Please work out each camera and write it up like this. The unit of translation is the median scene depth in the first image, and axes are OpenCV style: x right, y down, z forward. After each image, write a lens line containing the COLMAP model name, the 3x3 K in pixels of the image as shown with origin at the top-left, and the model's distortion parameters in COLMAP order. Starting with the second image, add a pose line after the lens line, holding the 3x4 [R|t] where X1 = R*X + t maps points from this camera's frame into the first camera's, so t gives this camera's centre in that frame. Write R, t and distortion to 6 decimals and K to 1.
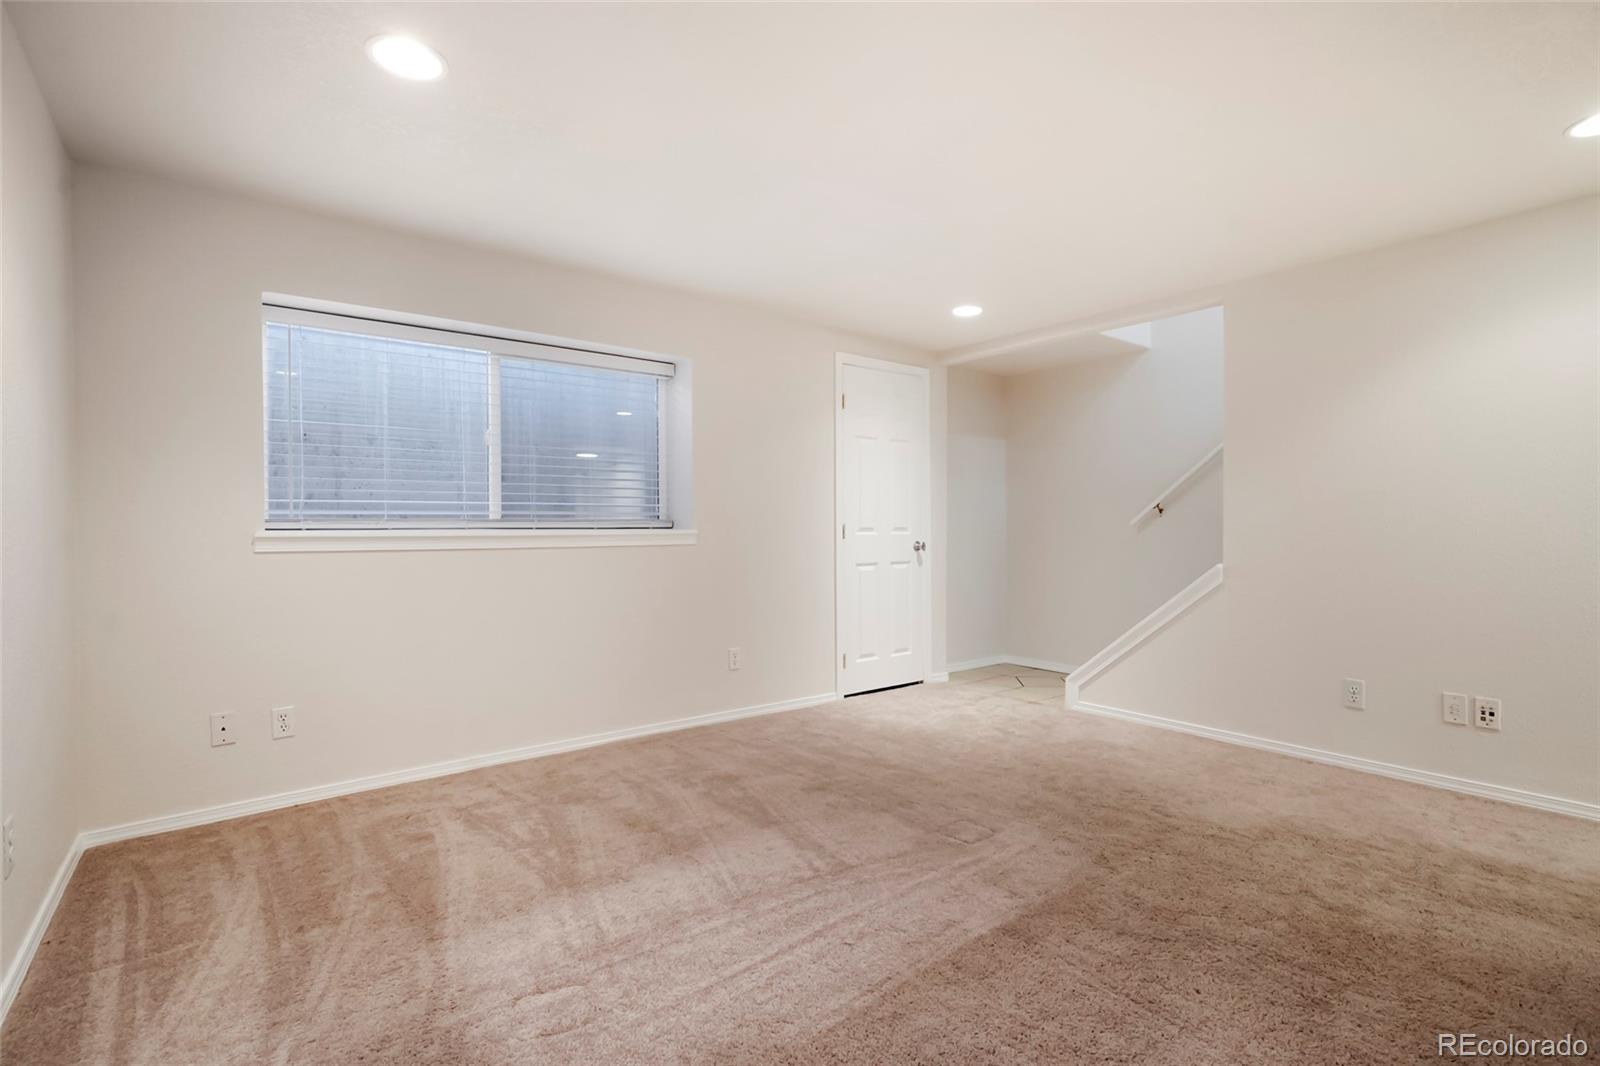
lens RADIAL K [[744.8, 0, 799.4], [0, 744.8, 539.9], [0, 0, 1]] dist [-0.005142, 0.001799]
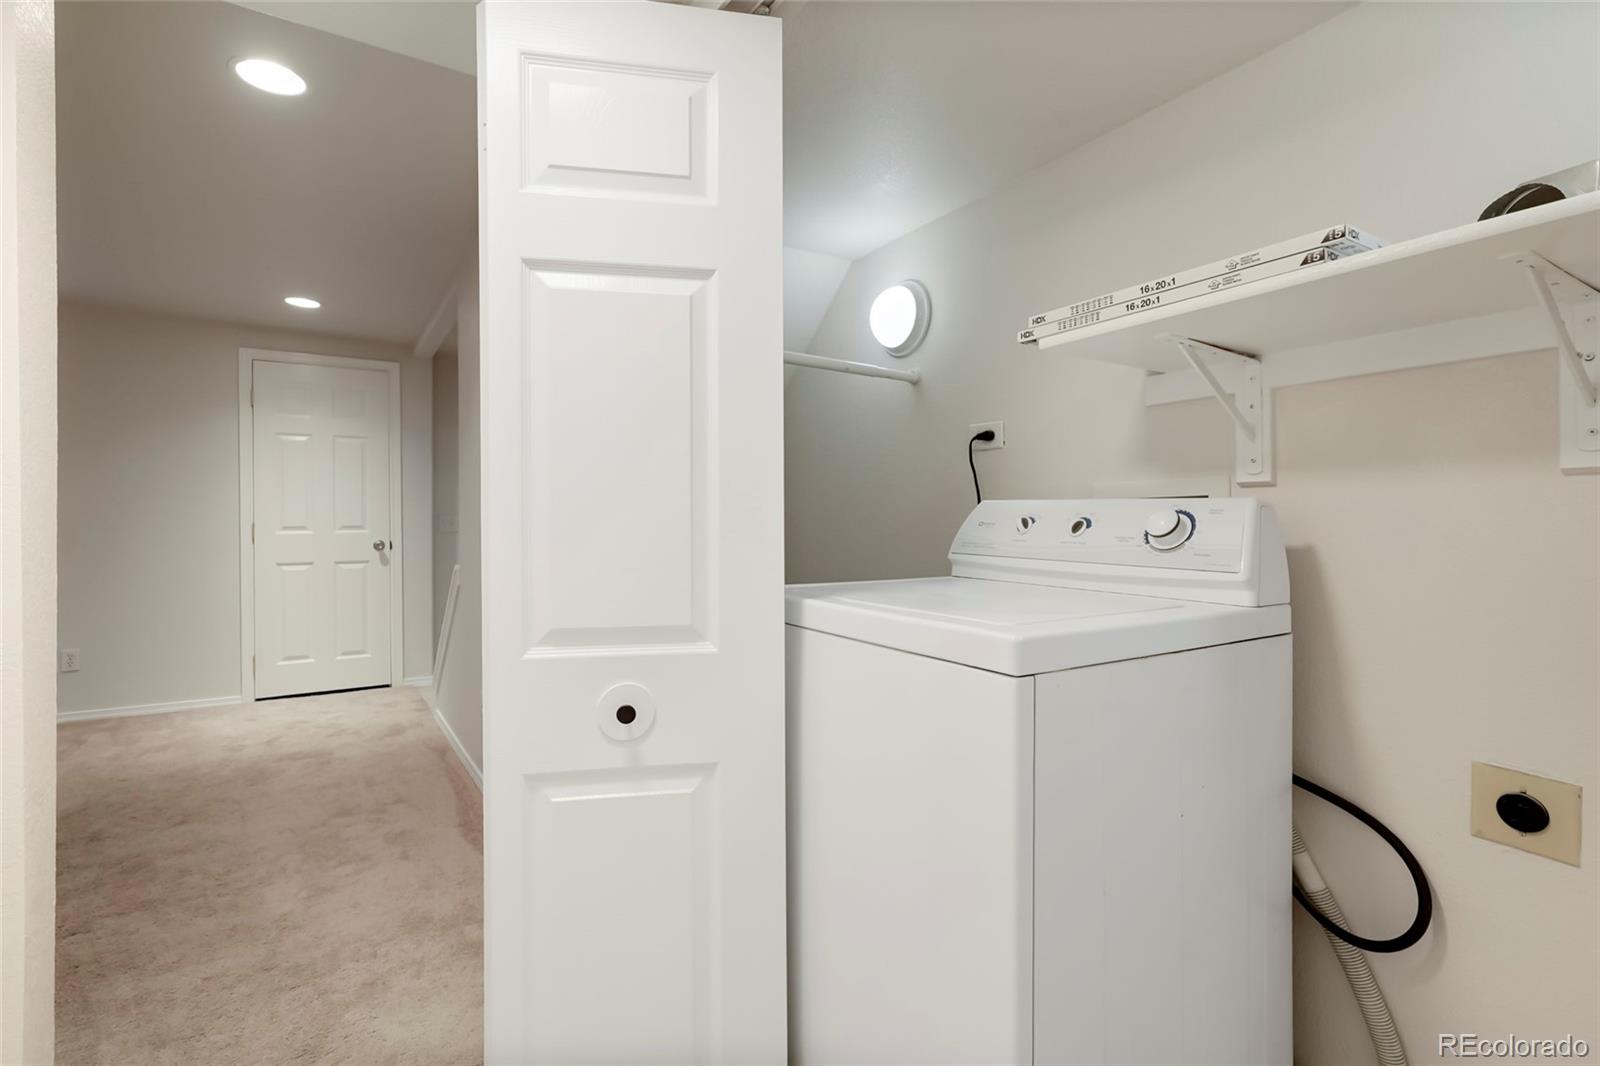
lens RADIAL K [[744.8, 0, 798.1], [0, 744.8, 523.4], [0, 0, 1]] dist [-0.005142, 0.001799]
pose [[0.996082, -0.005049, -0.088293, 0.826824], [0.003467, 0.999831, -0.018061, -0.000349], [0.088369, 0.017685, 0.995931, 0.085239]]
